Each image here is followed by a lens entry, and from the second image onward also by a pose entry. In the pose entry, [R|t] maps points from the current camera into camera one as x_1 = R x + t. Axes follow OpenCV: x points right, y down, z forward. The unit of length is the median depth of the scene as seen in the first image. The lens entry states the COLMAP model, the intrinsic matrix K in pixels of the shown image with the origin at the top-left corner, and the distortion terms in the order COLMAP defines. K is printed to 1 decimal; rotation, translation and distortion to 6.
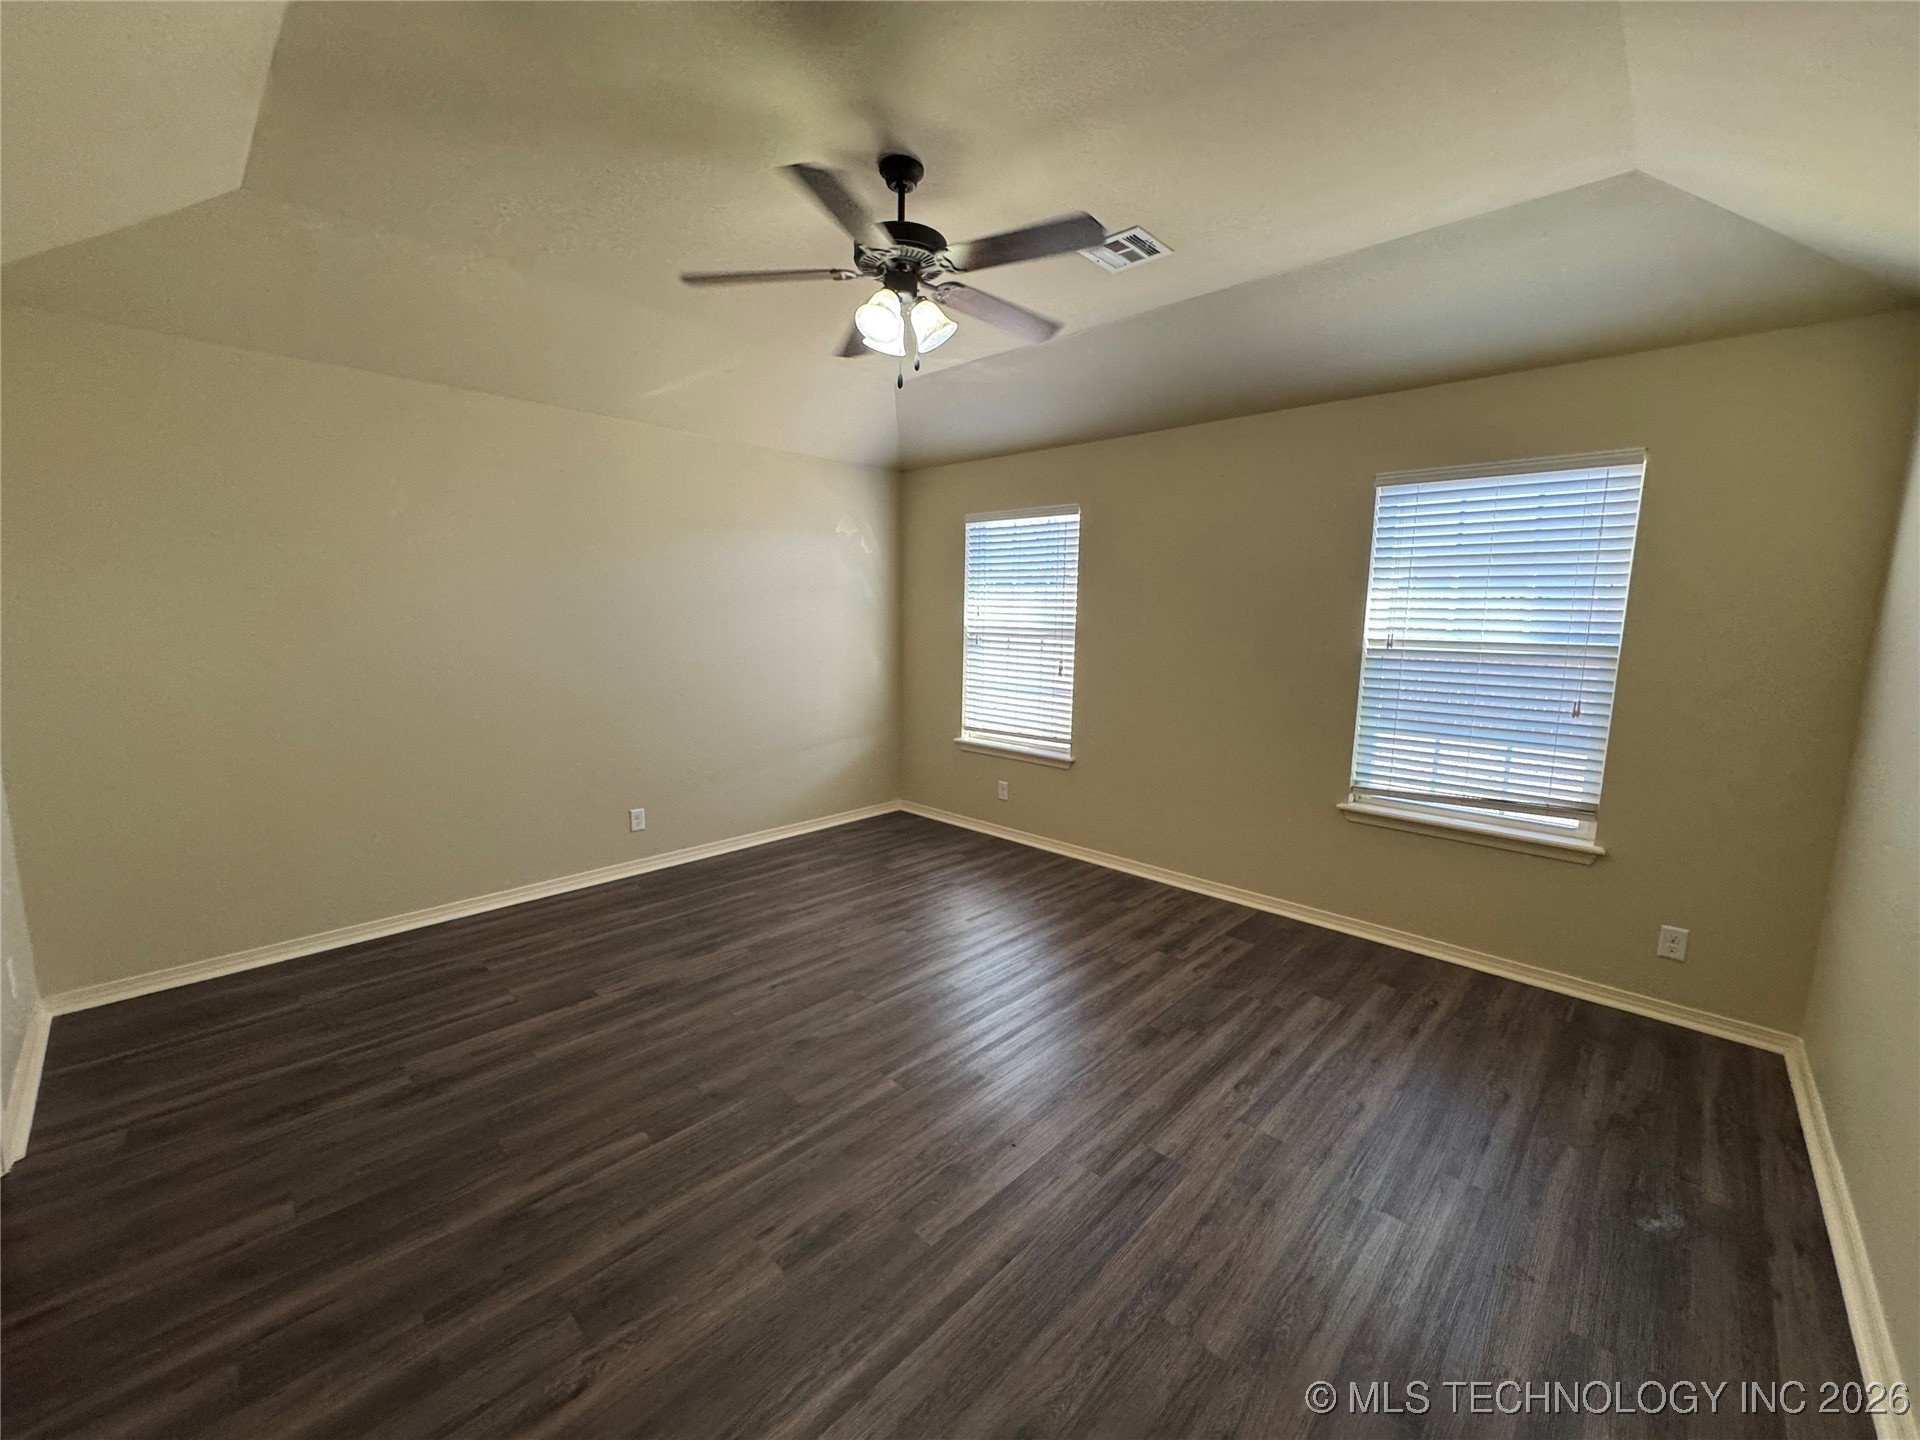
lens RADIAL K [[764.6, 0, 962.3], [0, 764.6, 723.1], [0, 0, 1]] dist [-0.003052, 0.001168]
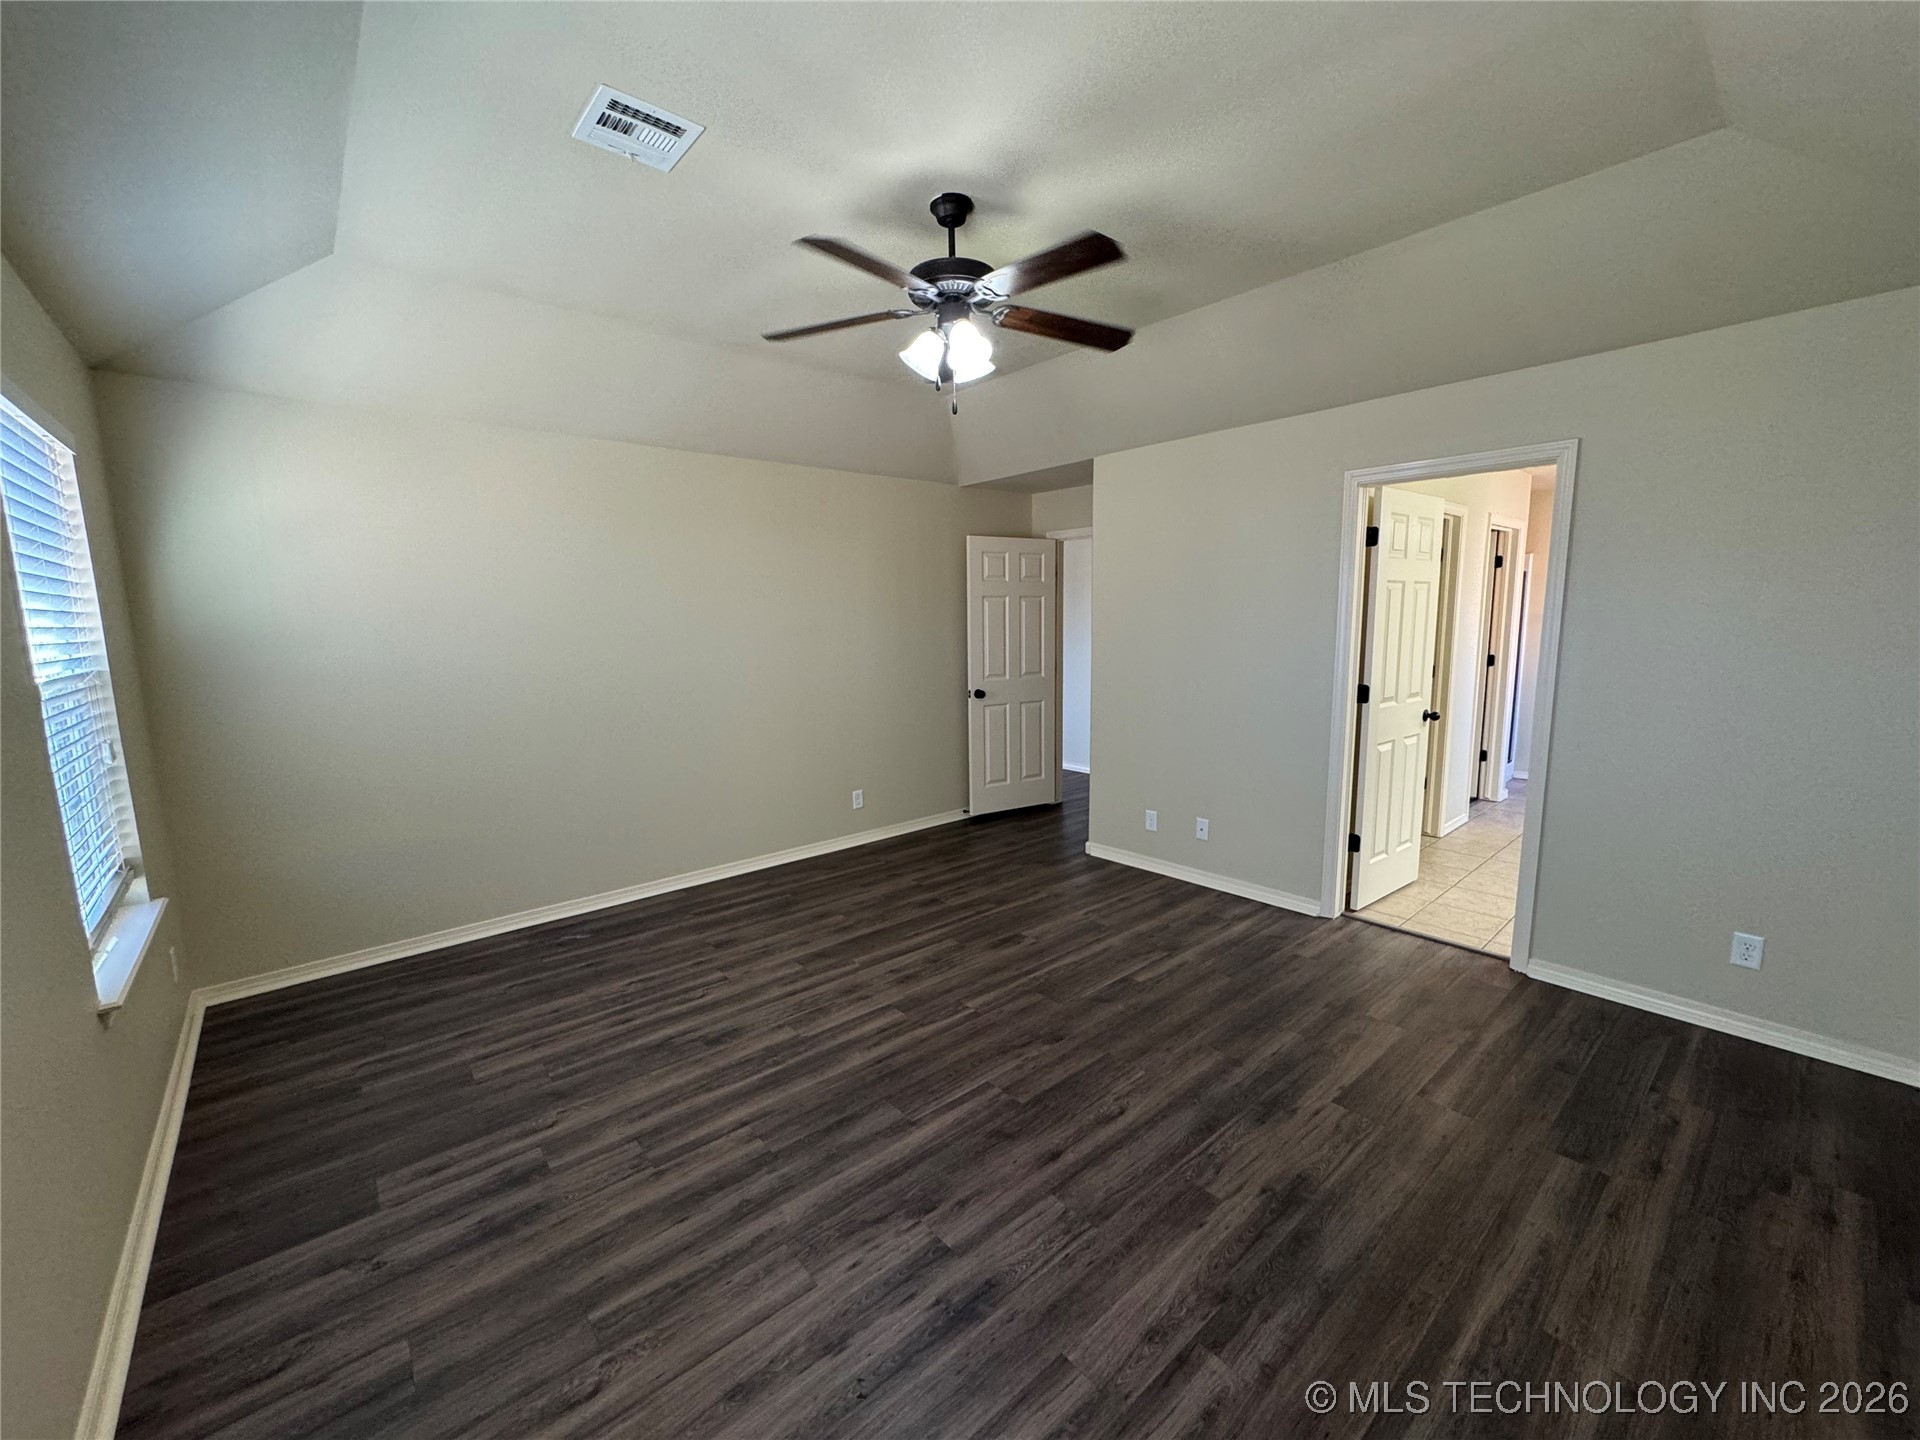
lens RADIAL K [[764.6, 0, 963.8], [0, 764.6, 720.4], [0, 0, 1]] dist [-0.003052, 0.001168]
pose [[-0.995589, -0.012081, 0.093040, -0.157858], [0.014930, 0.958636, 0.284242, -0.265773], [-0.092626, 0.284378, -0.954227, 1.682818]]
